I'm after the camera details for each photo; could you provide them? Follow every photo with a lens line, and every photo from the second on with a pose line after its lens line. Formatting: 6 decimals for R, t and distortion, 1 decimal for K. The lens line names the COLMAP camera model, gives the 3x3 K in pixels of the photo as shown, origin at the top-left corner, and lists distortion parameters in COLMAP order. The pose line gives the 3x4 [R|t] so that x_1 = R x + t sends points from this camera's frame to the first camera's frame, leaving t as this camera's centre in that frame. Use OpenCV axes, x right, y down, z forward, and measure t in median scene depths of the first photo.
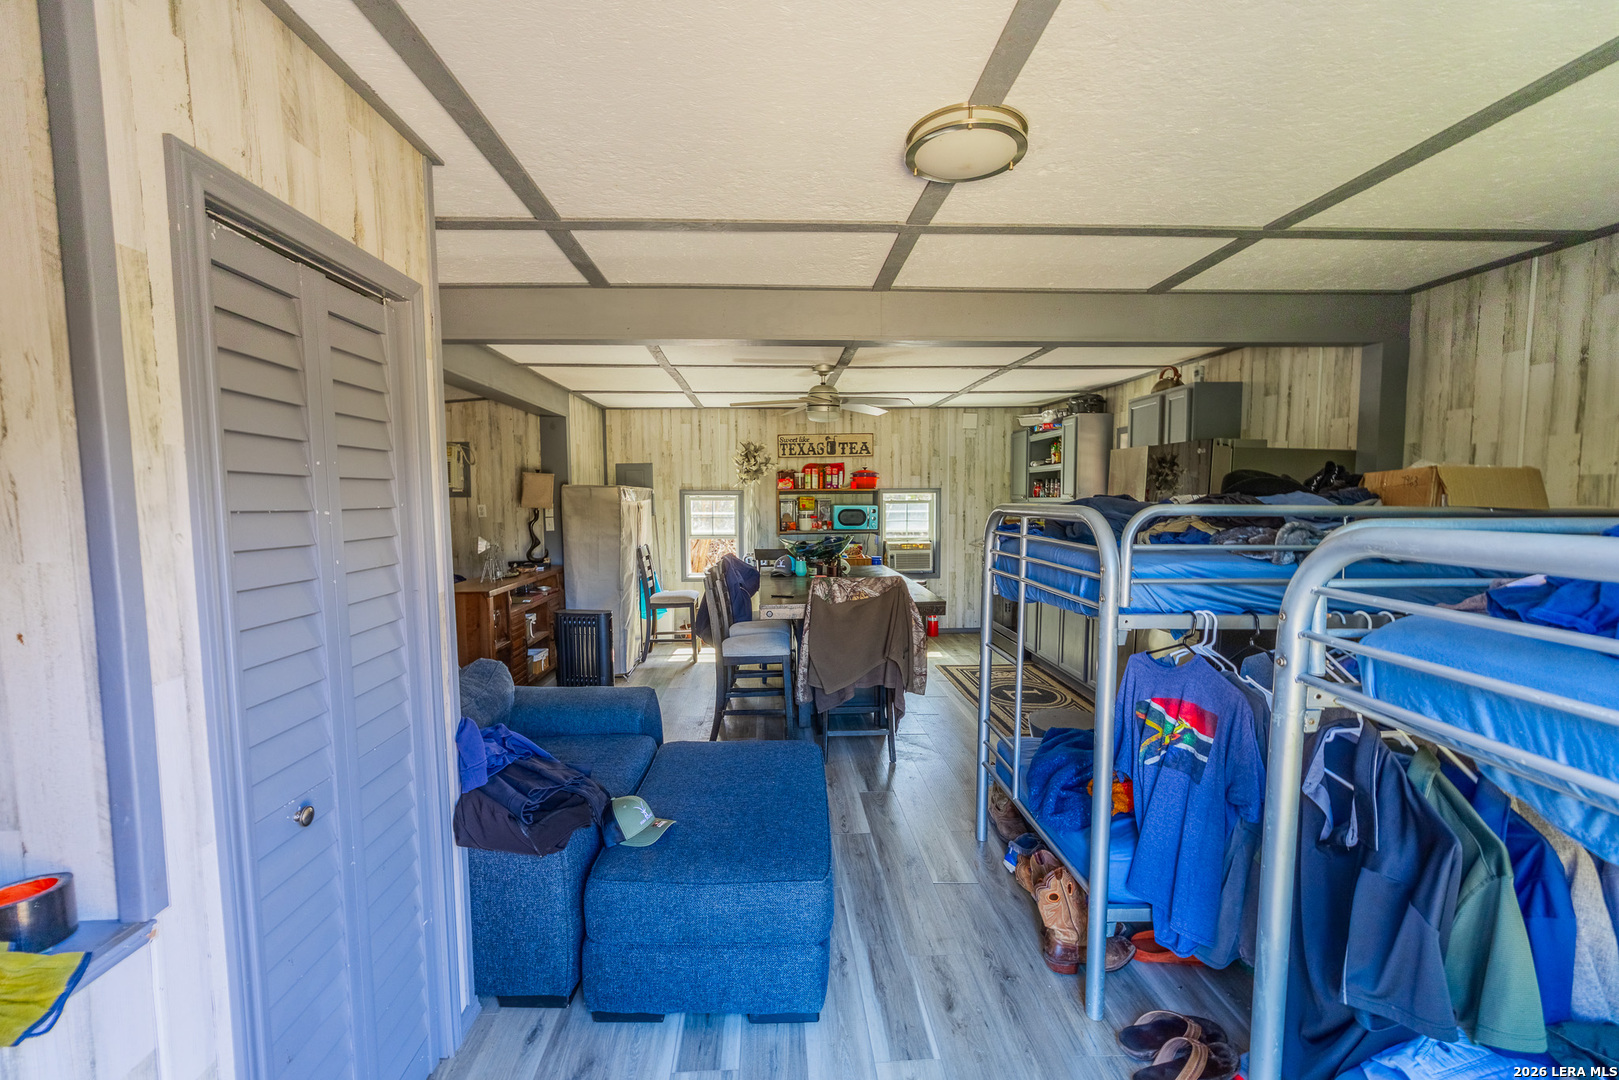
lens RADIAL K [[651.5, 0, 809.5], [0, 651.5, 540.0], [0, 0, 1]] dist [0.001631, -0.000253]
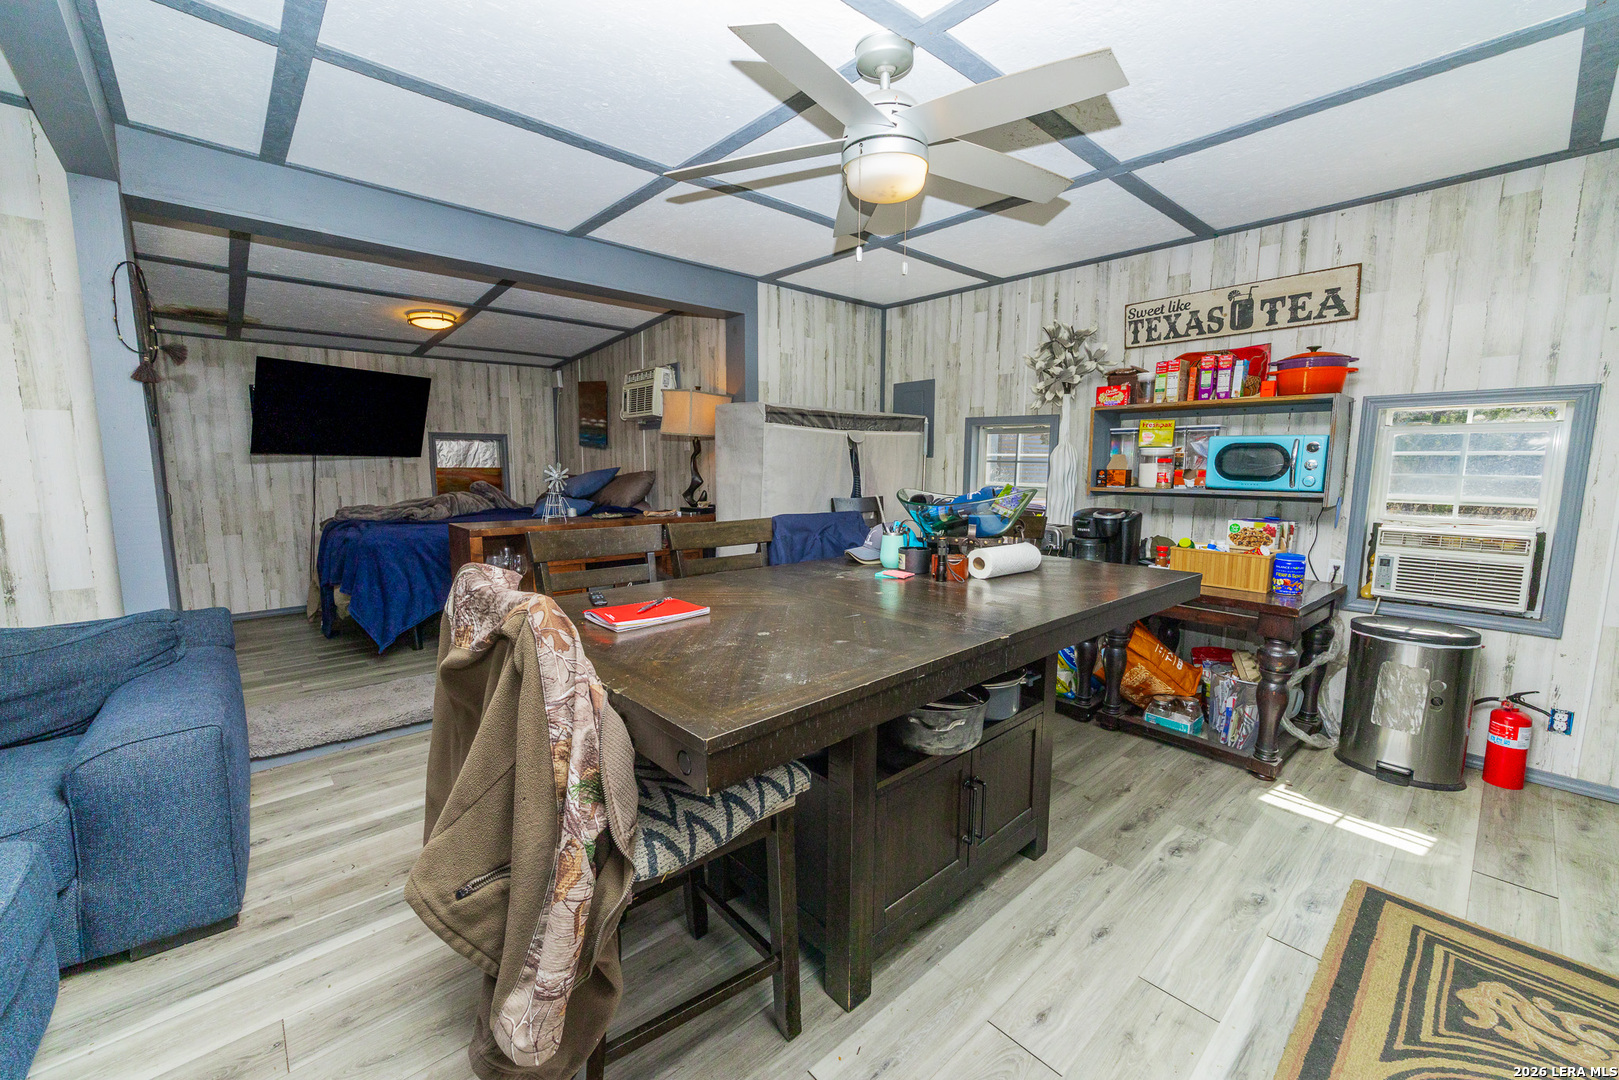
lens RADIAL K [[651.5, 0, 809.5], [0, 651.5, 540.0], [0, 0, 1]] dist [0.001631, -0.000253]
pose [[0.631113, 0.105137, -0.768532, 0.217664], [-0.064978, 0.994455, 0.082684, 0.001636], [0.772964, -0.002245, 0.634446, 0.465889]]
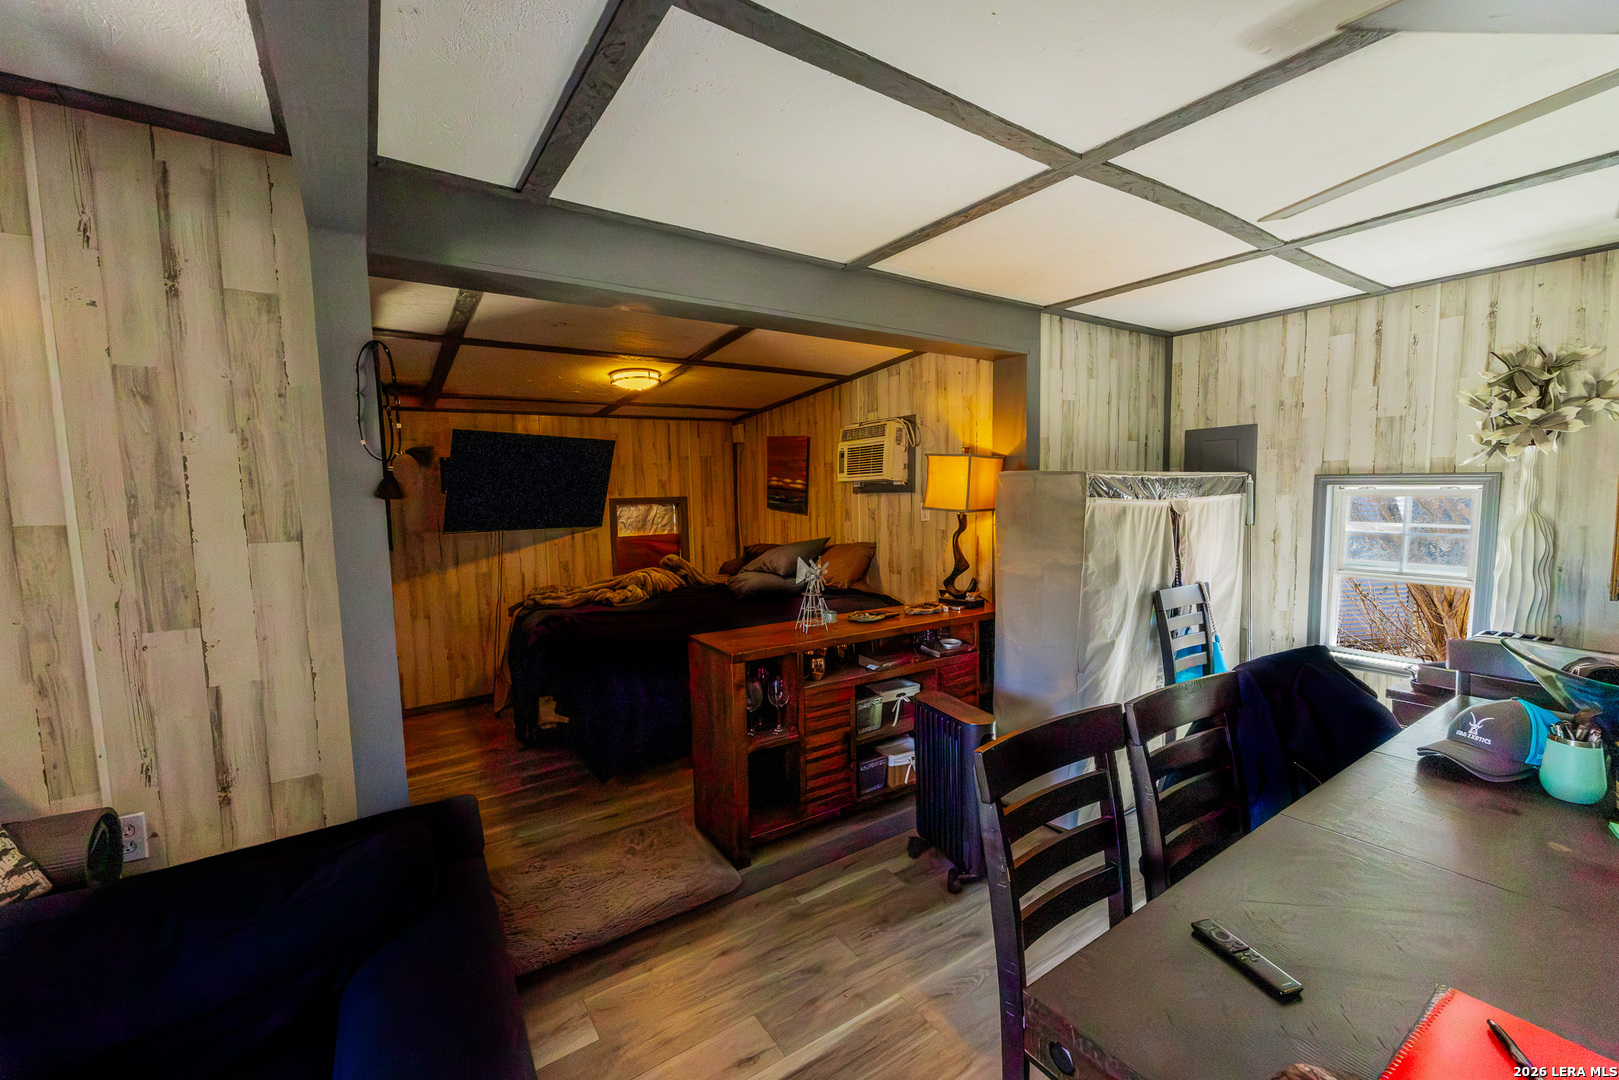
lens RADIAL K [[655.1, 0, 807.2], [0, 655.1, 543.3], [0, 0, 1]] dist [-0.001070, -0.000002]
pose [[0.516230, 0.069135, -0.853655, 0.026911], [-0.045243, 0.997546, 0.053429, -0.034185], [0.855254, 0.011040, 0.518091, 0.420920]]
